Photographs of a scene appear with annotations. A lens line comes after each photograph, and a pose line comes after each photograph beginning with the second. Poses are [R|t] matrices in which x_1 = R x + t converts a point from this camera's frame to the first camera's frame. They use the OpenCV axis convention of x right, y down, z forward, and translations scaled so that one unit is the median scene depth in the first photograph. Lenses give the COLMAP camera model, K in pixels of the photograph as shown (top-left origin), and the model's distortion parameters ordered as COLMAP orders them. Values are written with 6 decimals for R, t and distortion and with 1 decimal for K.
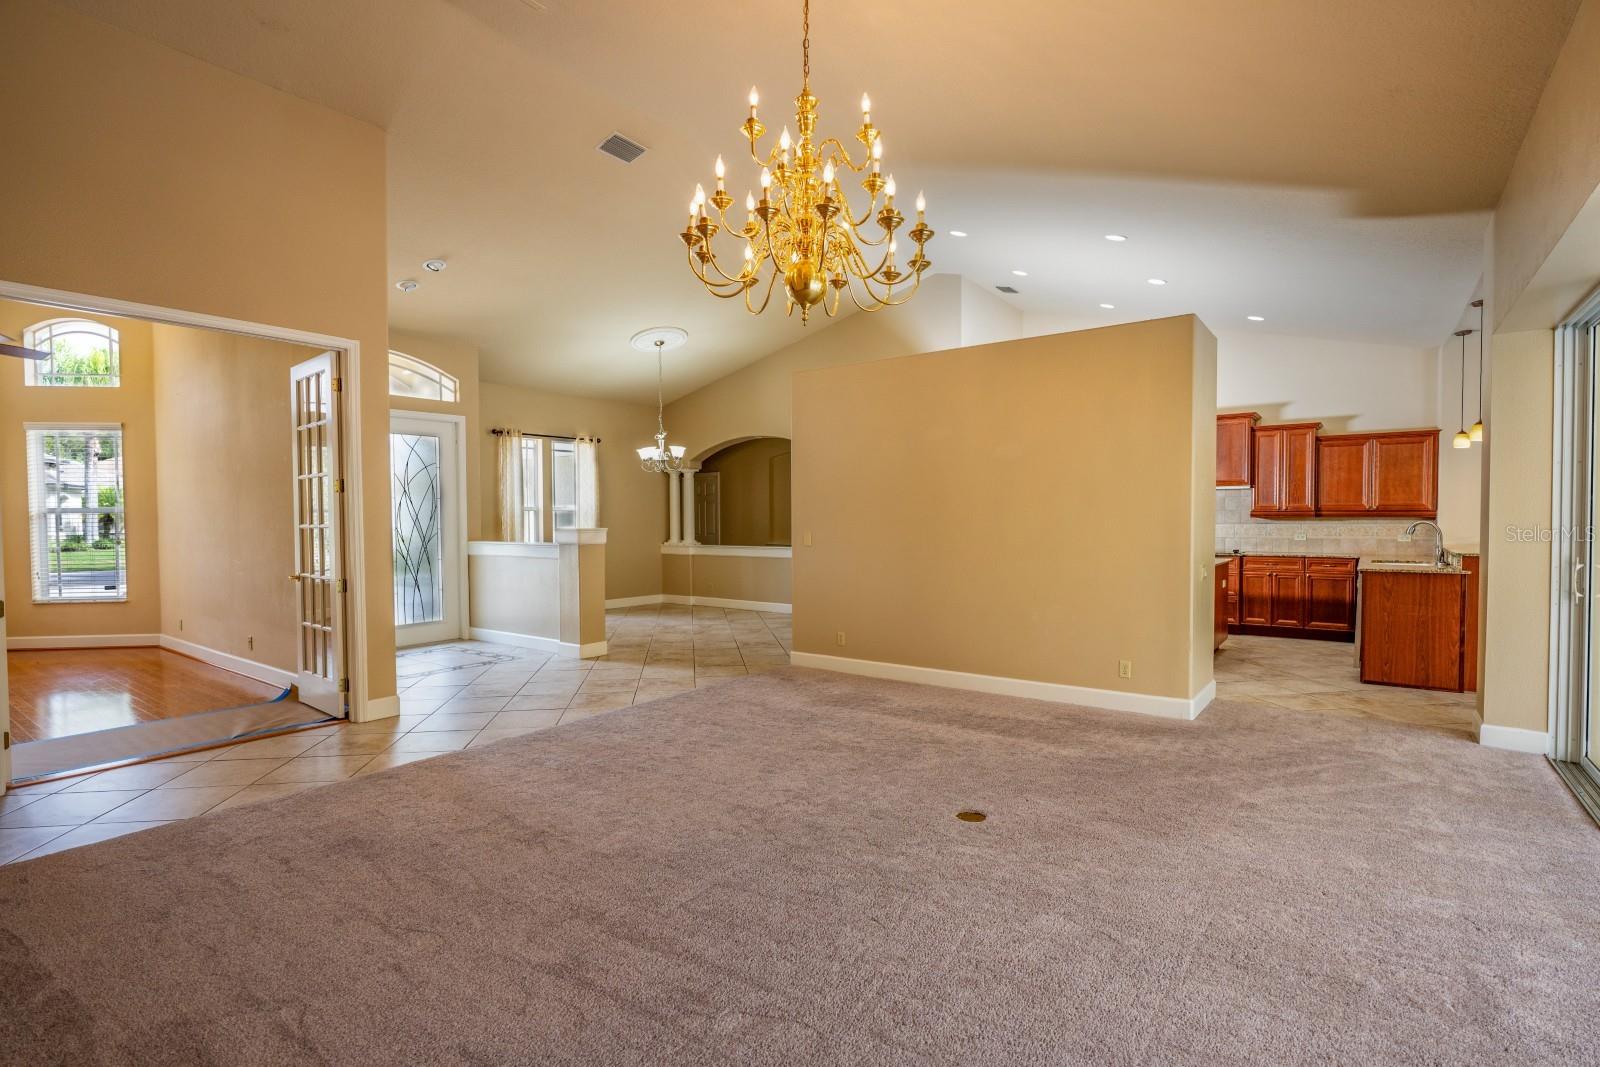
lens RADIAL K [[787.7, 0, 800.0], [0, 787.7, 533.5], [0, 0, 1]] dist [-0.002121, -0.000220]
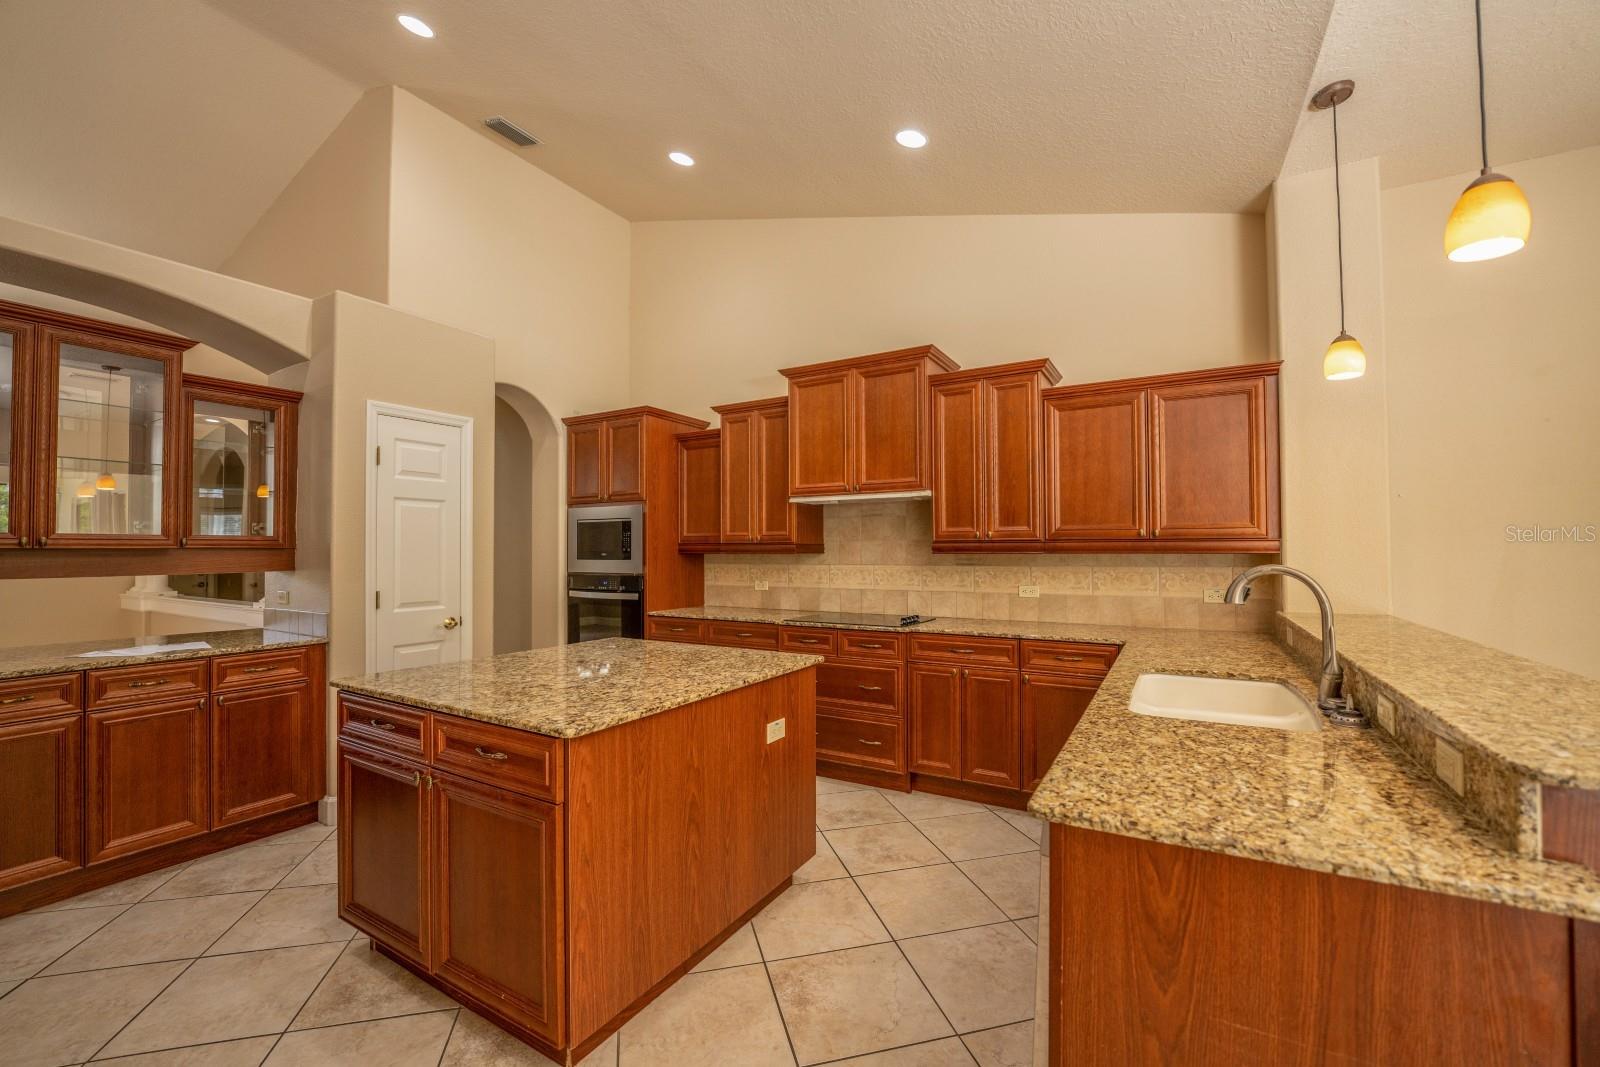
lens RADIAL K [[671.9, 0, 799.3], [0, 671.9, 540.0], [0, 0, 1]] dist [-0.002029, 0.000565]
pose [[0.994018, -0.000786, 0.109212, 0.462506], [0.004579, 0.999395, -0.034484, -0.015846], [-0.109119, 0.034778, 0.993420, 0.608158]]
